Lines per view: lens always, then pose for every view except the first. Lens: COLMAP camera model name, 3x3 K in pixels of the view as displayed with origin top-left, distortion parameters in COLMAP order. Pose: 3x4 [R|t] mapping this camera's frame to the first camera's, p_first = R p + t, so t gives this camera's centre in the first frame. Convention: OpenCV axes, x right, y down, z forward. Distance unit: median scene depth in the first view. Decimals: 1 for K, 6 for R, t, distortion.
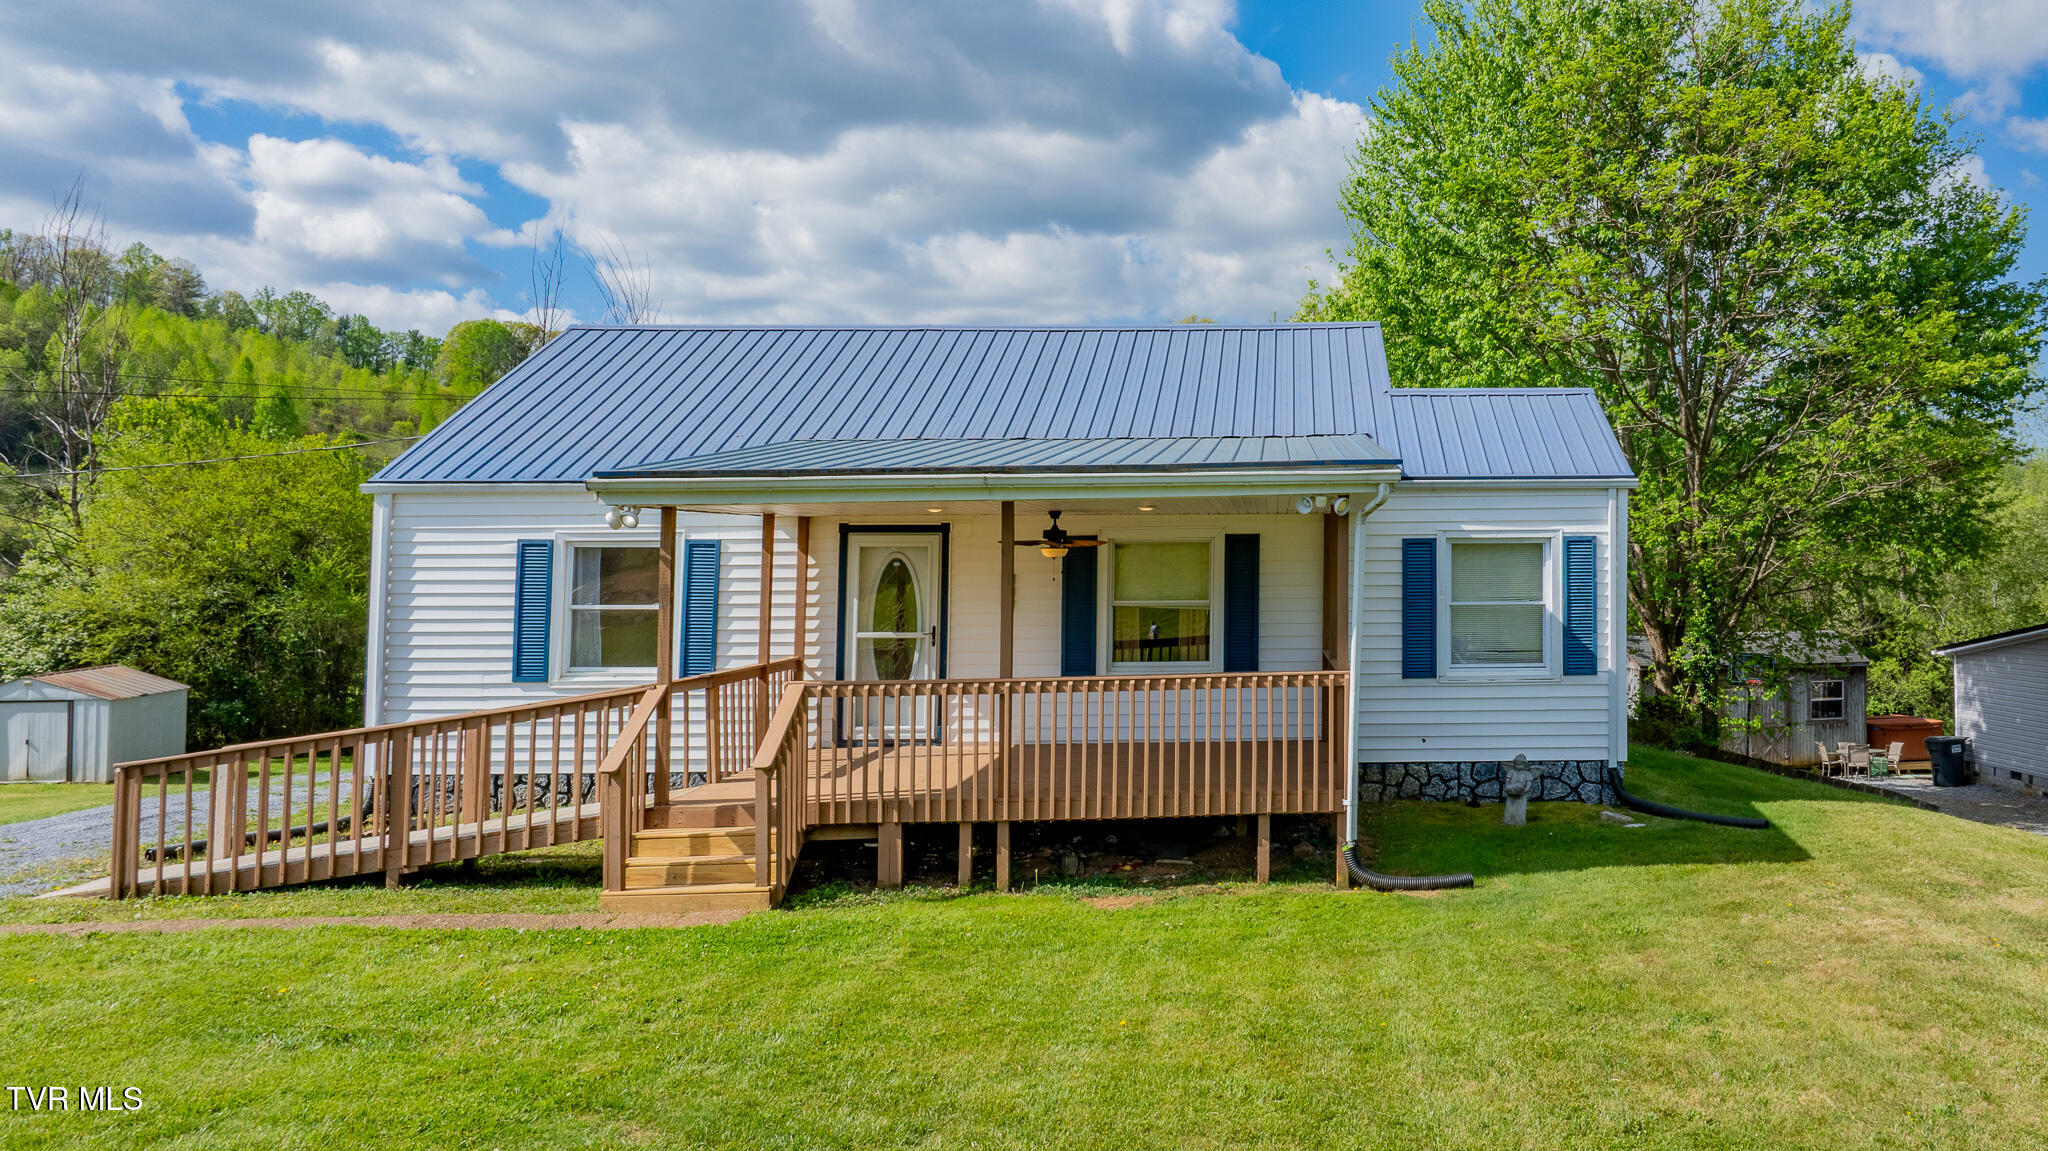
lens RADIAL K [[1493.1, 0, 1133.9], [0, 1493.1, 464.0], [0, 0, 1]] dist [-0.006145, 0.000434]
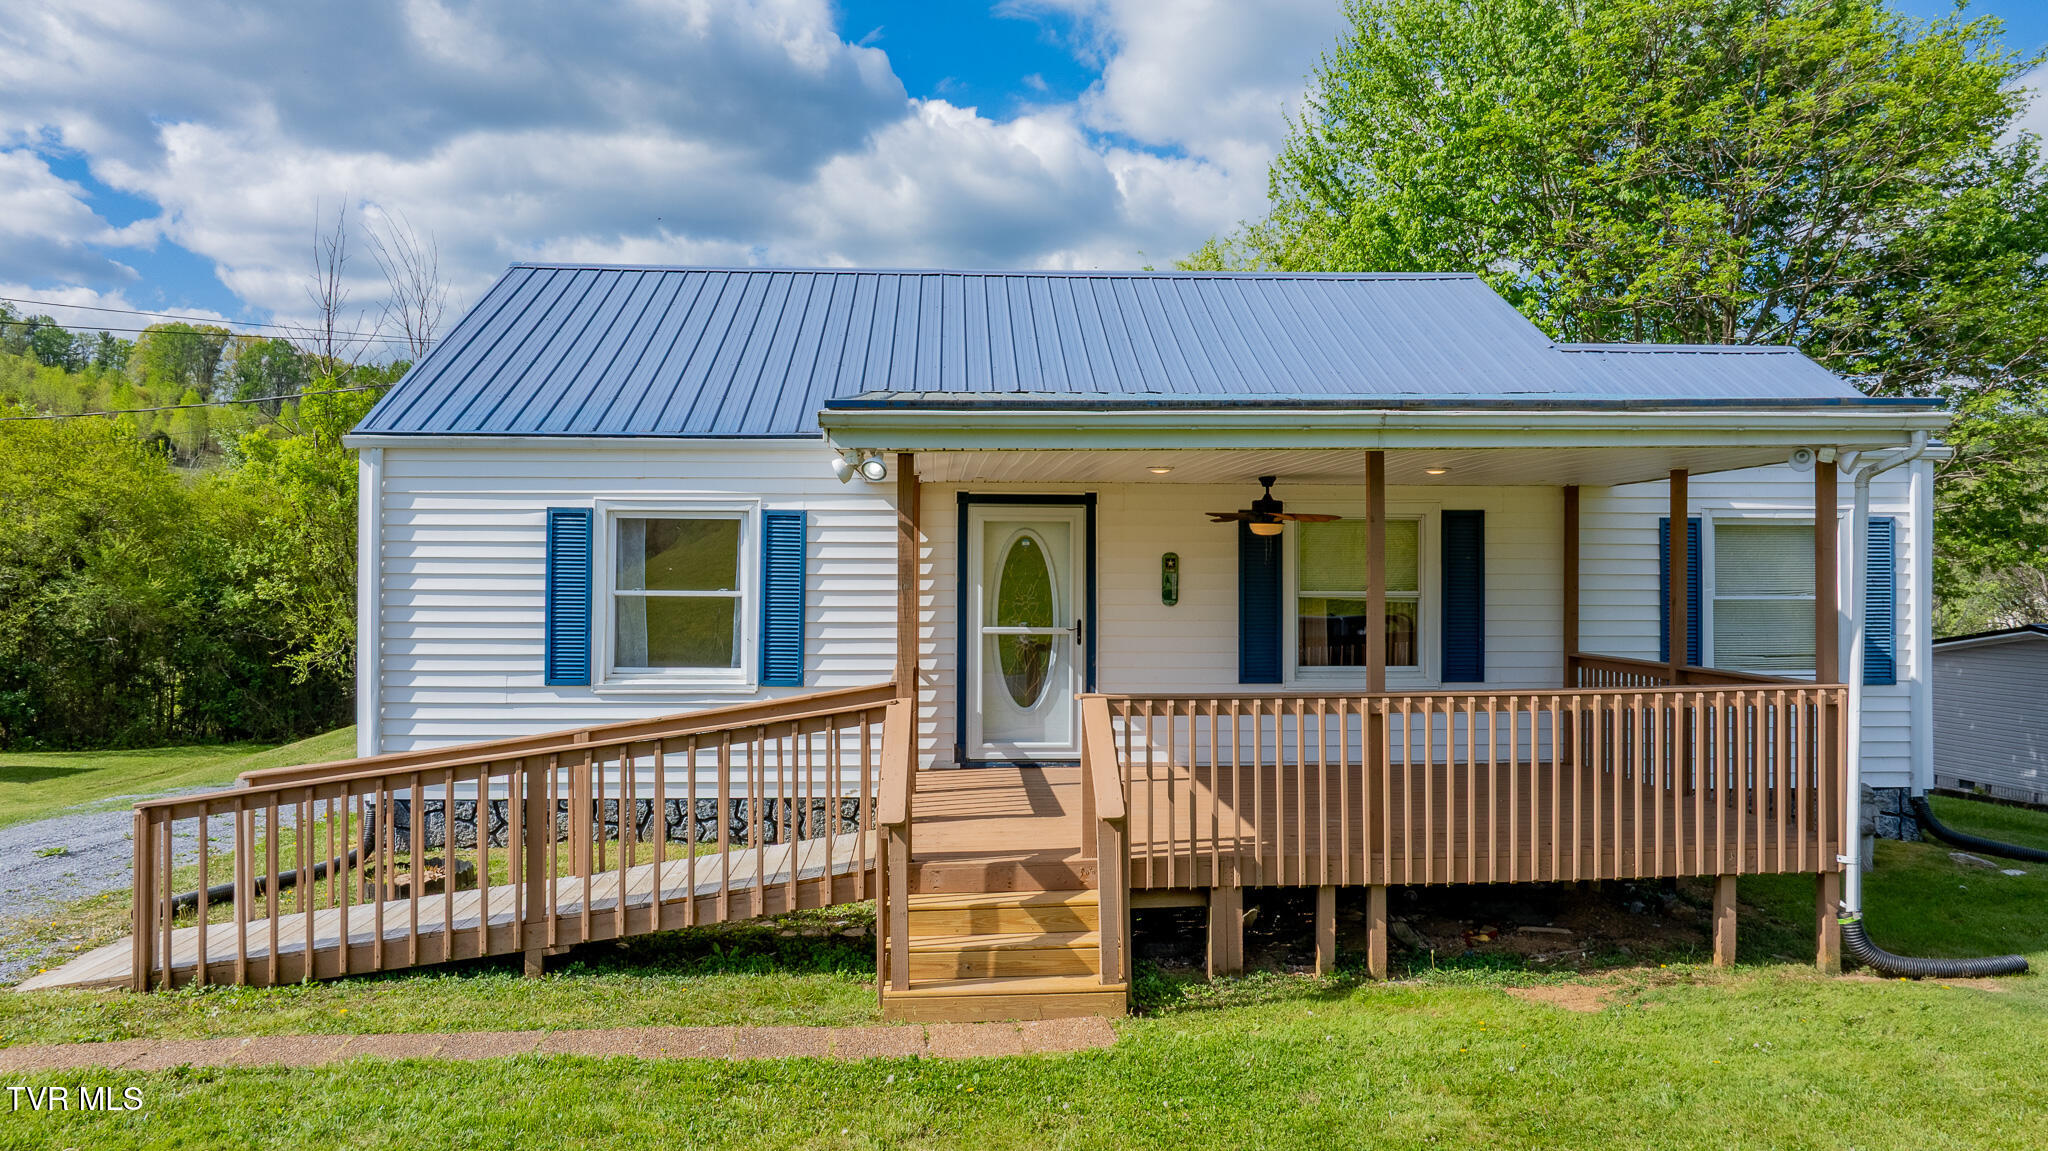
lens RADIAL K [[1489.0, 0, 976.2], [0, 1489.0, 548.9], [0, 0, 1]] dist [-0.008903, -0.005791]
pose [[0.998800, 0.010591, 0.047811, -0.232983], [-0.013433, 0.998137, 0.059514, 0.023546], [-0.047091, -0.060084, 0.997082, 0.206006]]
